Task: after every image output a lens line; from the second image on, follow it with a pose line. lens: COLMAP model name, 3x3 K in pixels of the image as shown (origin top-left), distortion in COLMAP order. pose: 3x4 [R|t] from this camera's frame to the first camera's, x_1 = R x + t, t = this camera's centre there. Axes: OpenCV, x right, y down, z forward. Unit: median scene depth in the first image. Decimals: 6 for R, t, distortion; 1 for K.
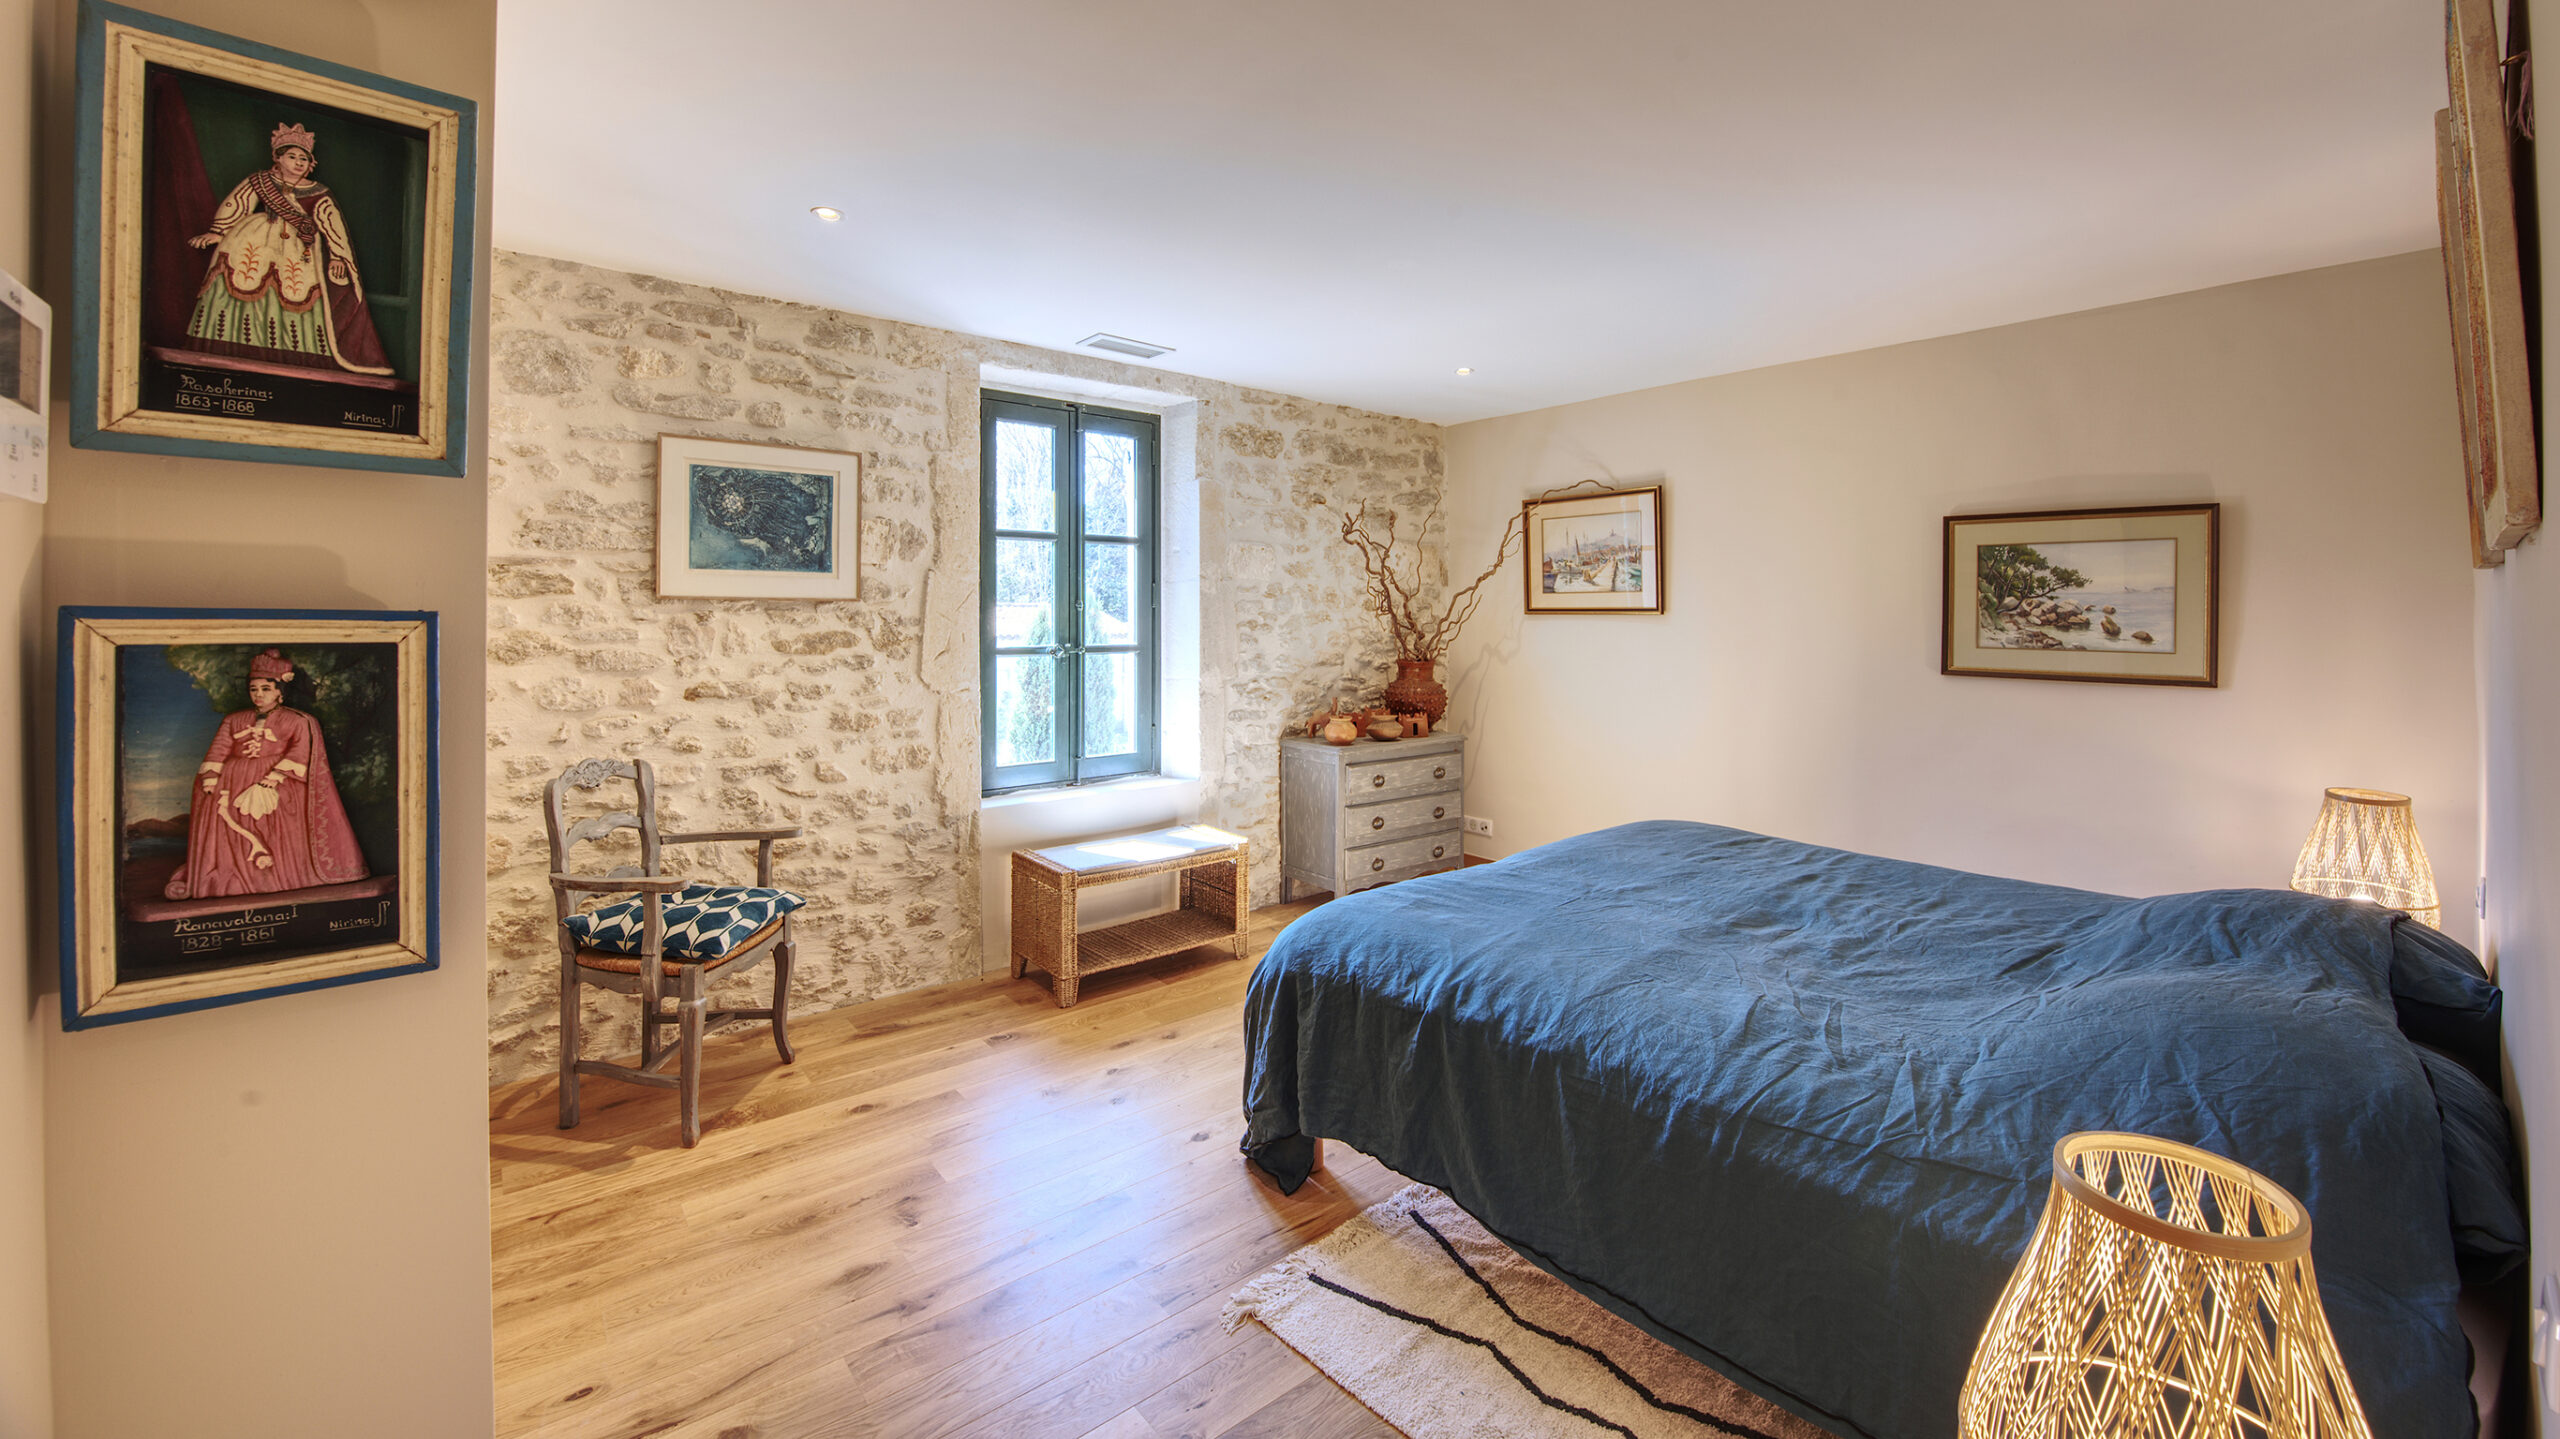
lens RADIAL K [[984.4, 0, 1284.8], [0, 984.4, 610.1], [0, 0, 1]] dist [-0.017109, -0.000518]
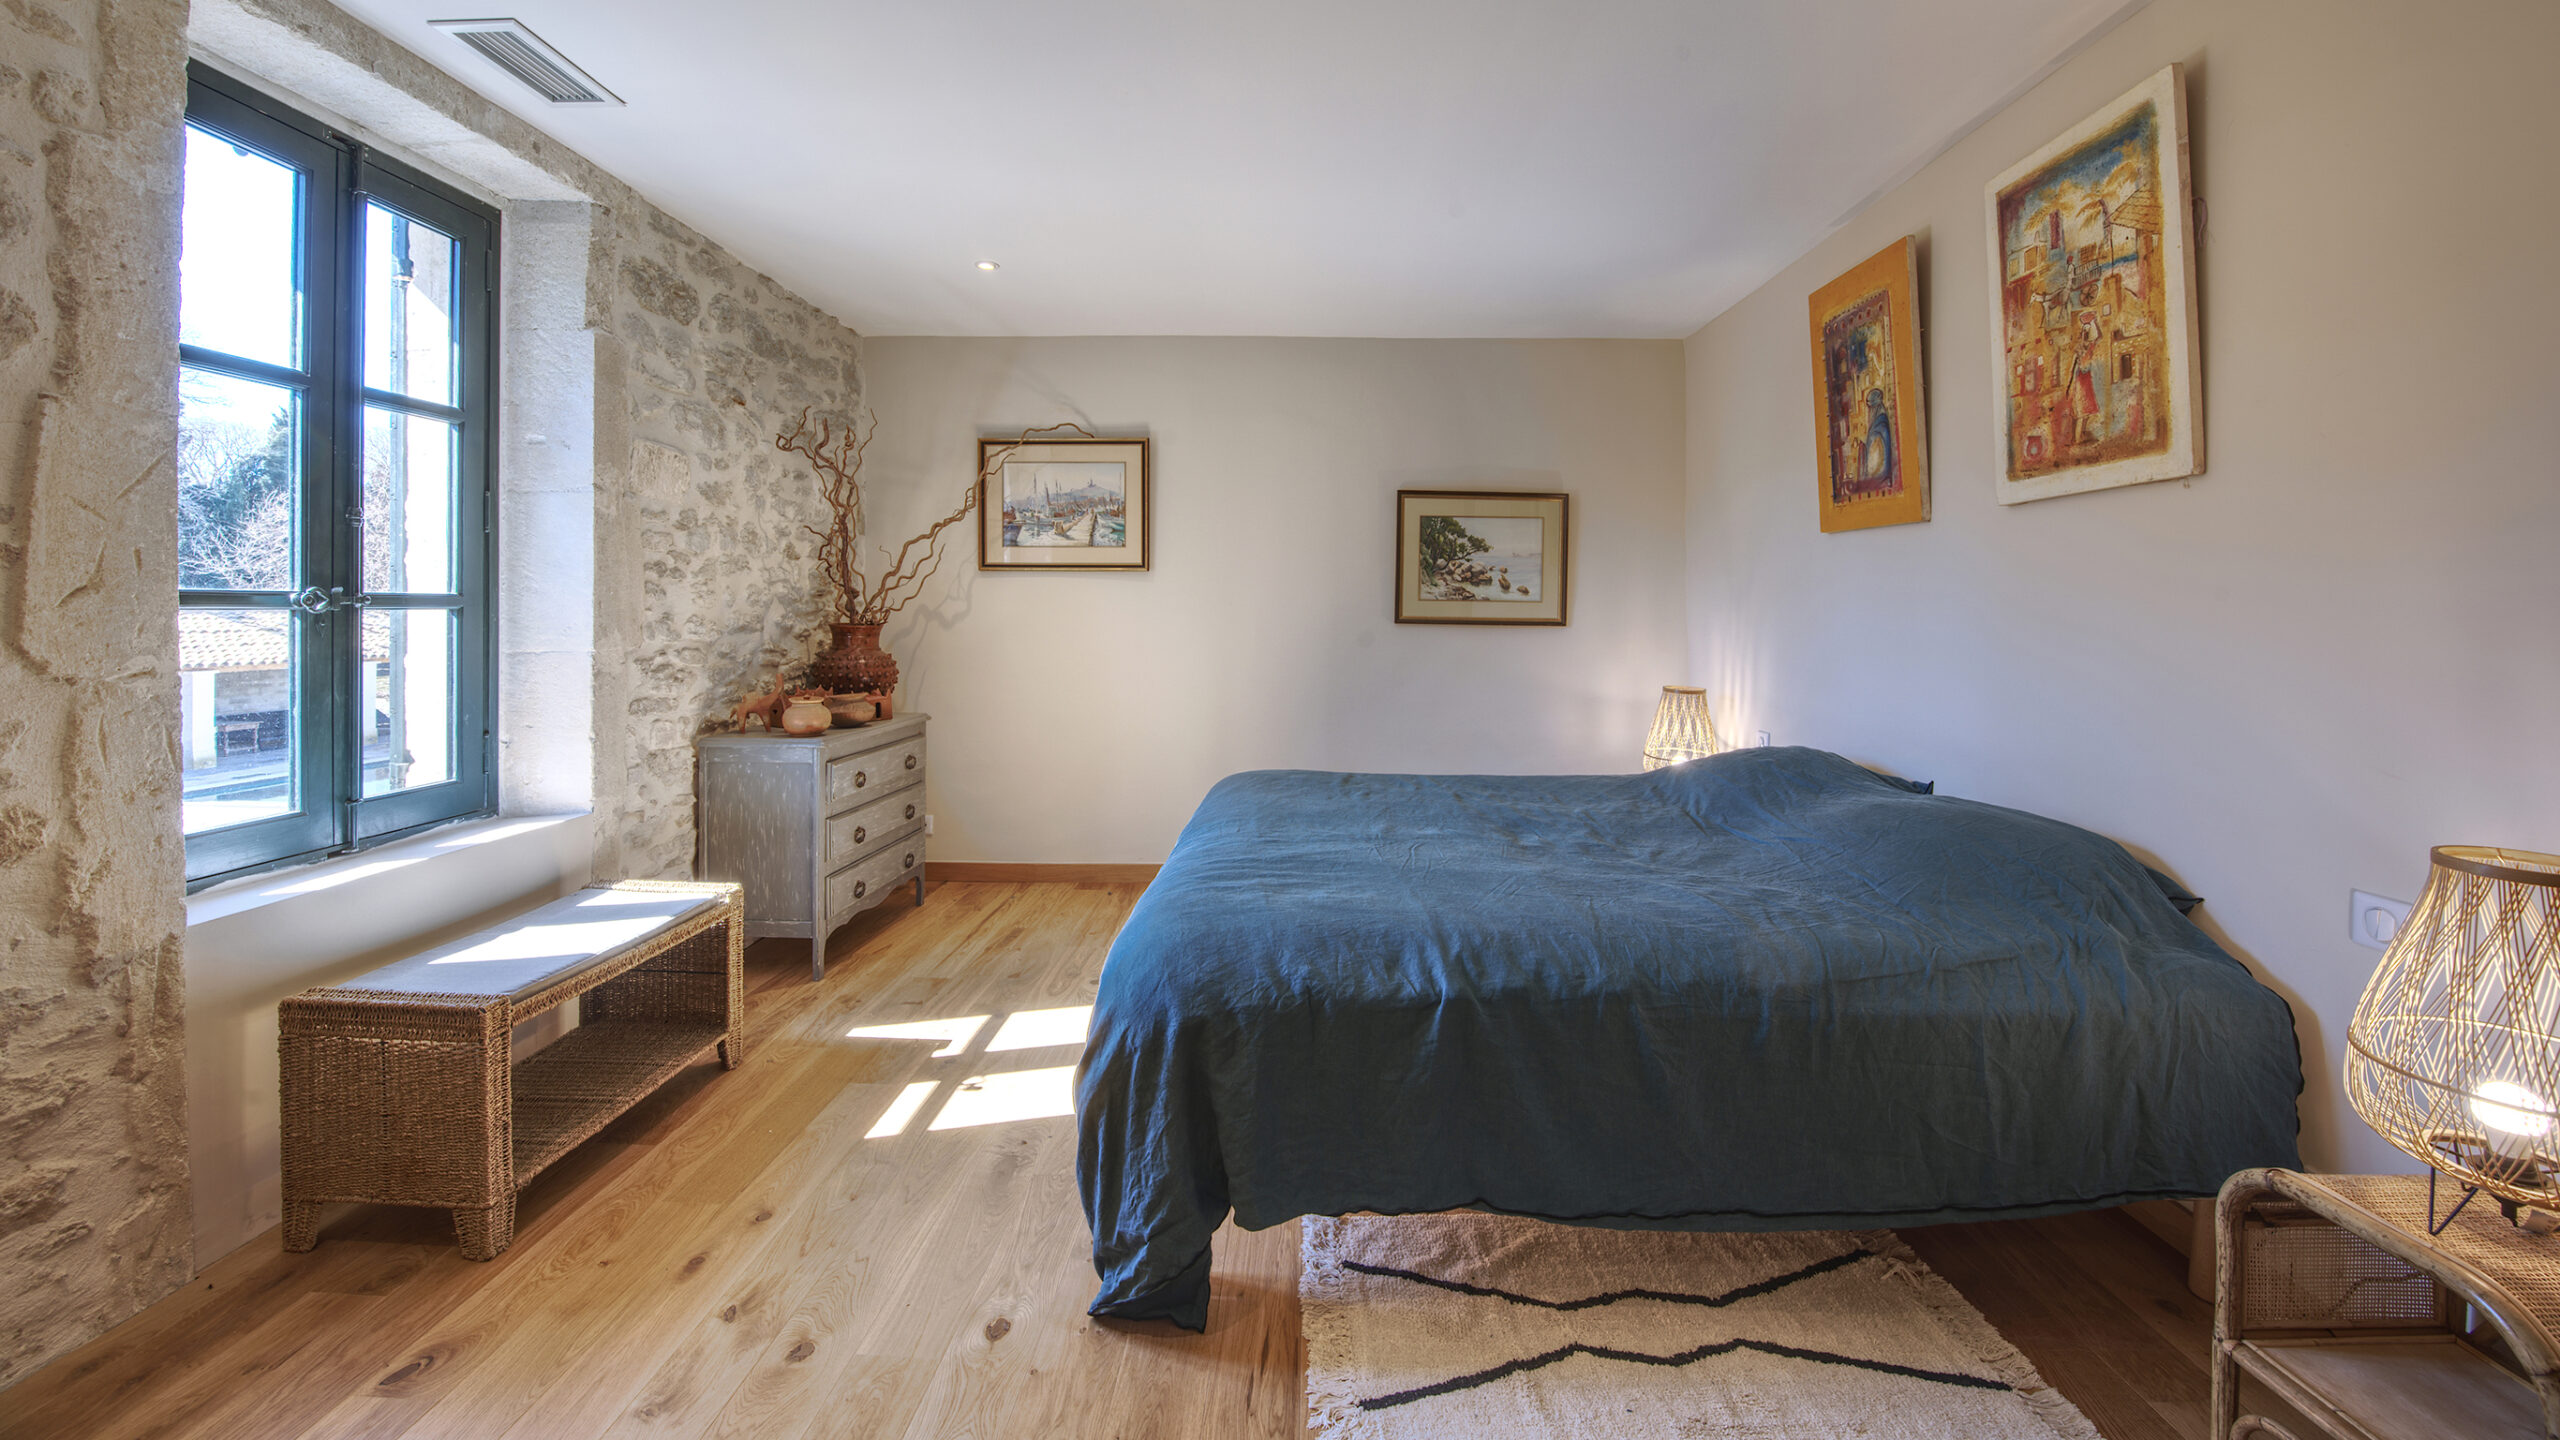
lens RADIAL K [[984.4, 0, 1279.0], [0, 984.4, 609.1], [0, 0, 1]] dist [-0.017109, -0.000518]
pose [[0.662084, 0.002984, 0.749424, -0.329994], [-0.007615, 0.999967, 0.002746, 0.048999], [-0.749391, -0.007525, 0.662085, 0.332826]]
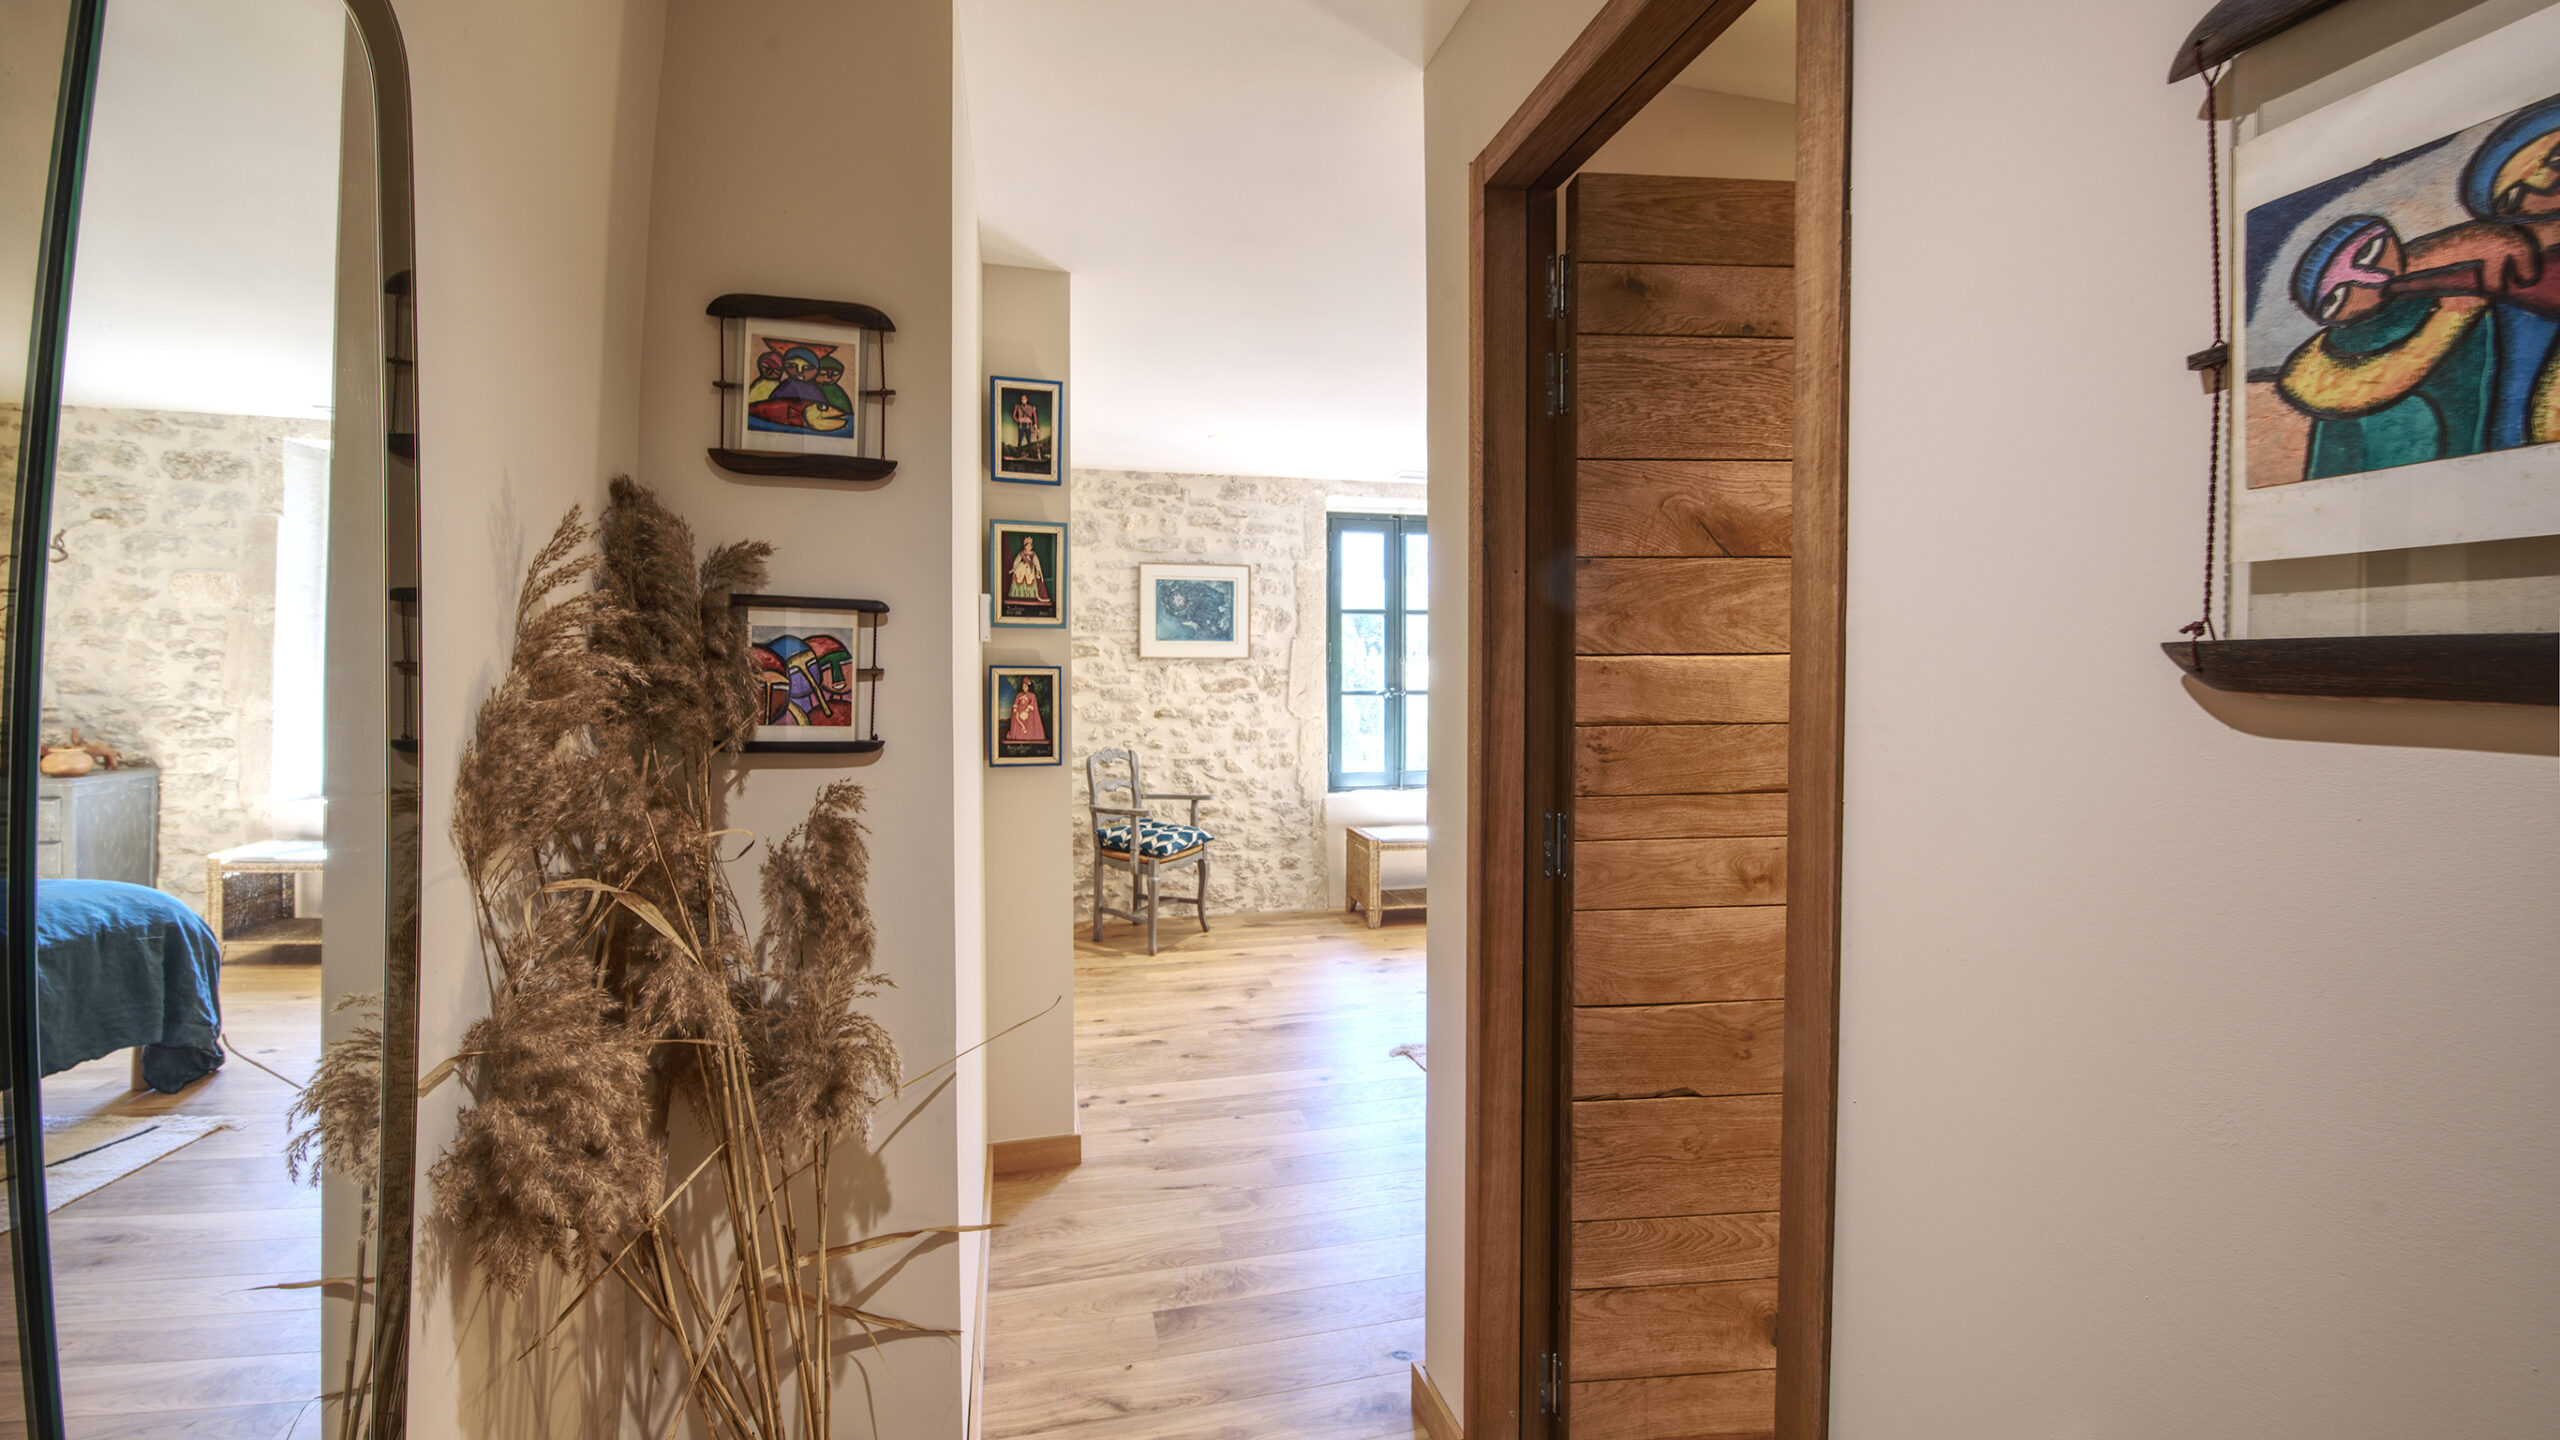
lens RADIAL K [[984.4, 0, 1274.6], [0, 984.4, 693.1], [0, 0, 1]] dist [-0.017109, -0.000518]
pose [[0.895729, 0.009105, -0.444507, 0.304205], [0.004413, 0.999559, 0.029369, -0.000613], [0.444579, -0.028268, 0.895294, -0.399457]]
